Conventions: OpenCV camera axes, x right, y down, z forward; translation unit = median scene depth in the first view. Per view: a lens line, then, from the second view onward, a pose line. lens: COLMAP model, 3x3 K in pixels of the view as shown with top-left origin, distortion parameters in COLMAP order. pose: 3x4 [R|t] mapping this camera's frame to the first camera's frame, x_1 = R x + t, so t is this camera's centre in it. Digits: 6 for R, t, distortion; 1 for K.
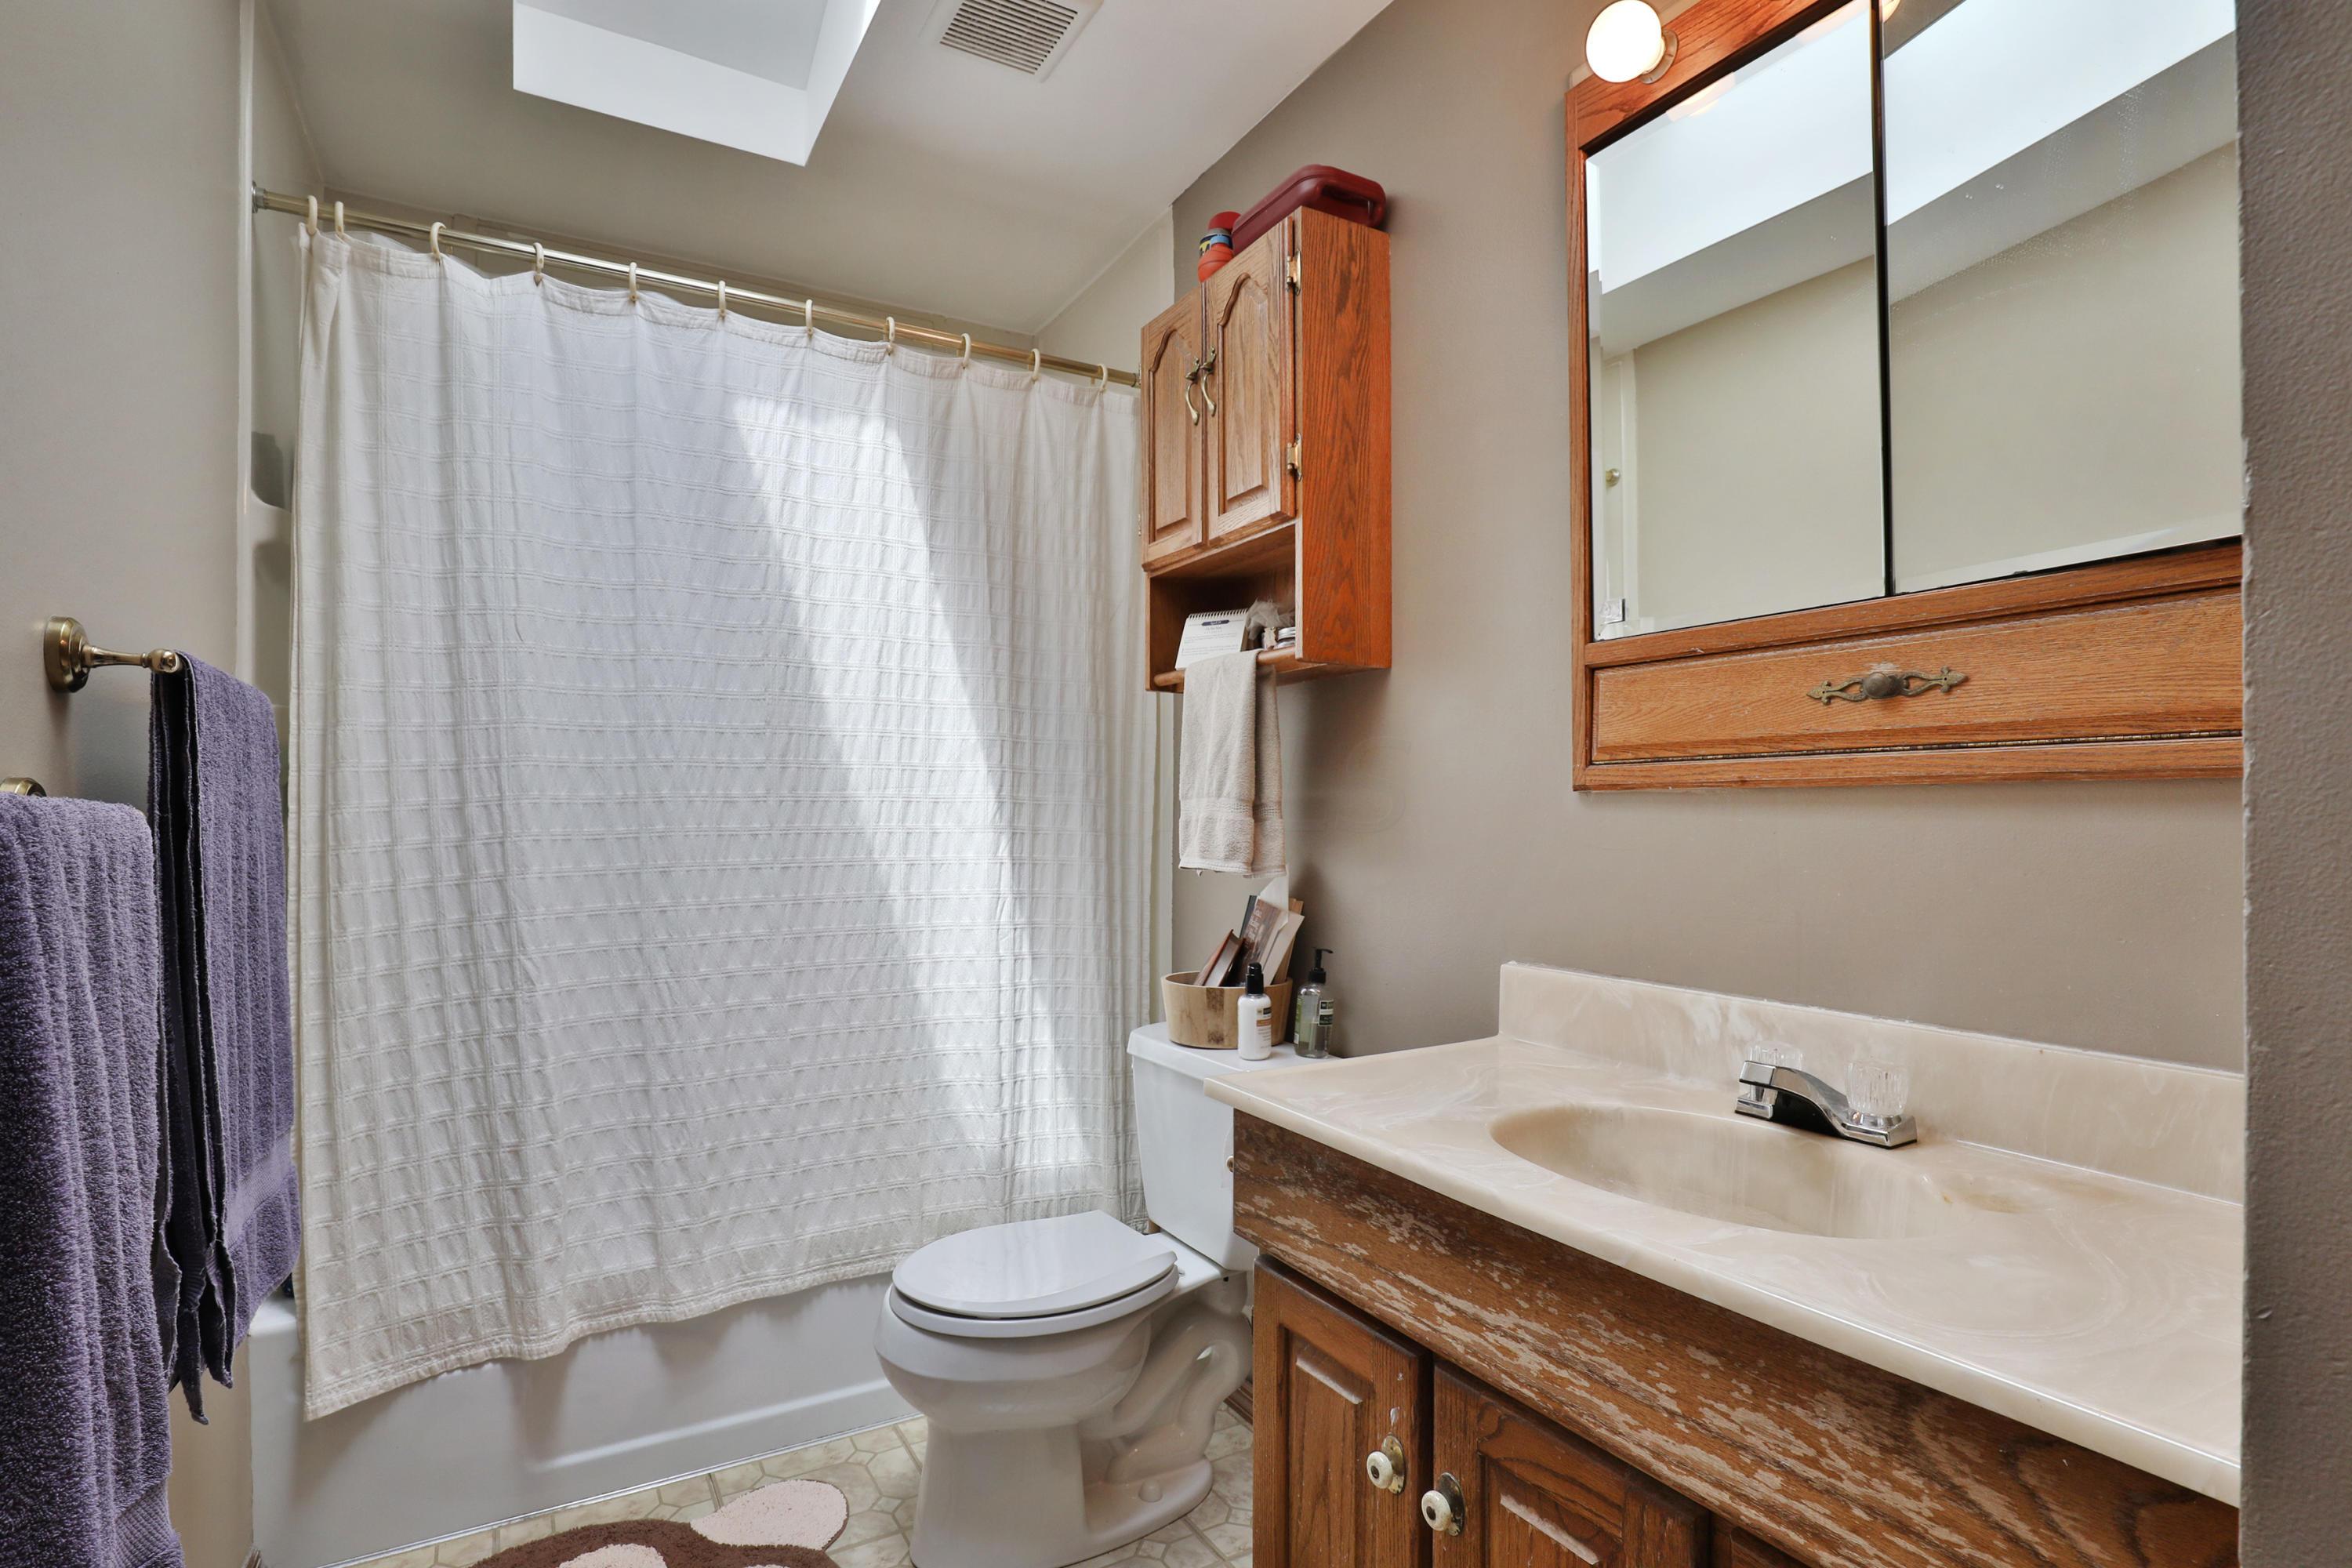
lens RADIAL K [[1162.4, 0, 1183.3], [0, 1162.4, 822.6], [0, 0, 1]] dist [-0.035622, 0.002761]
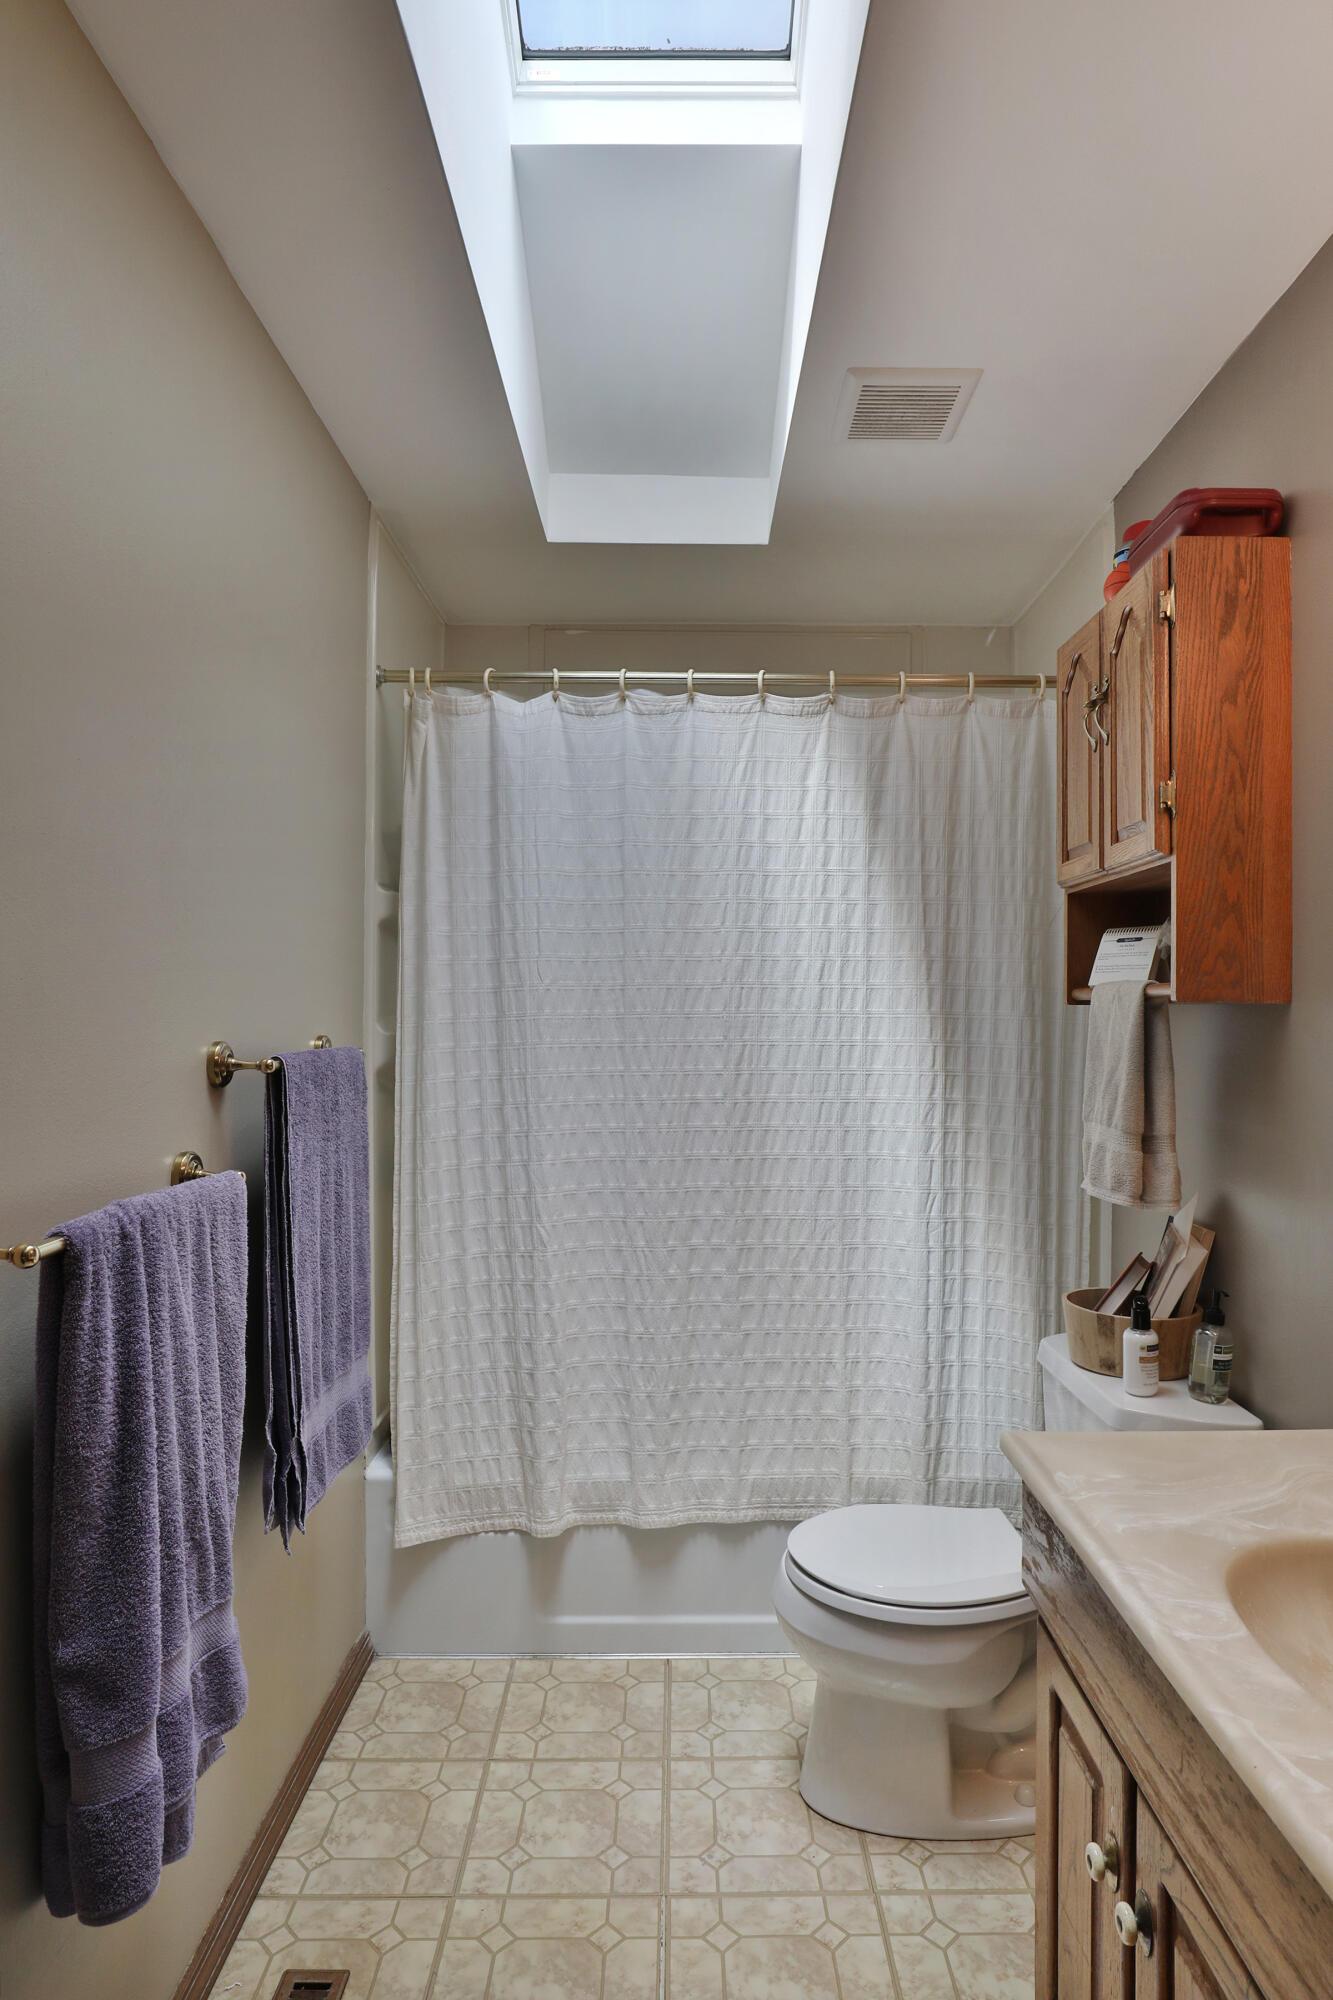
lens RADIAL K [[1143.8, 0, 670.2], [0, 1143.8, 1008.1], [0, 0, 1]] dist [-0.031967, -0.000815]
pose [[0.860877, -0.000333, -0.508813, 0.203952], [-0.006035, 0.999923, -0.010864, -0.110968], [0.508777, 0.012424, 0.860808, -0.041817]]
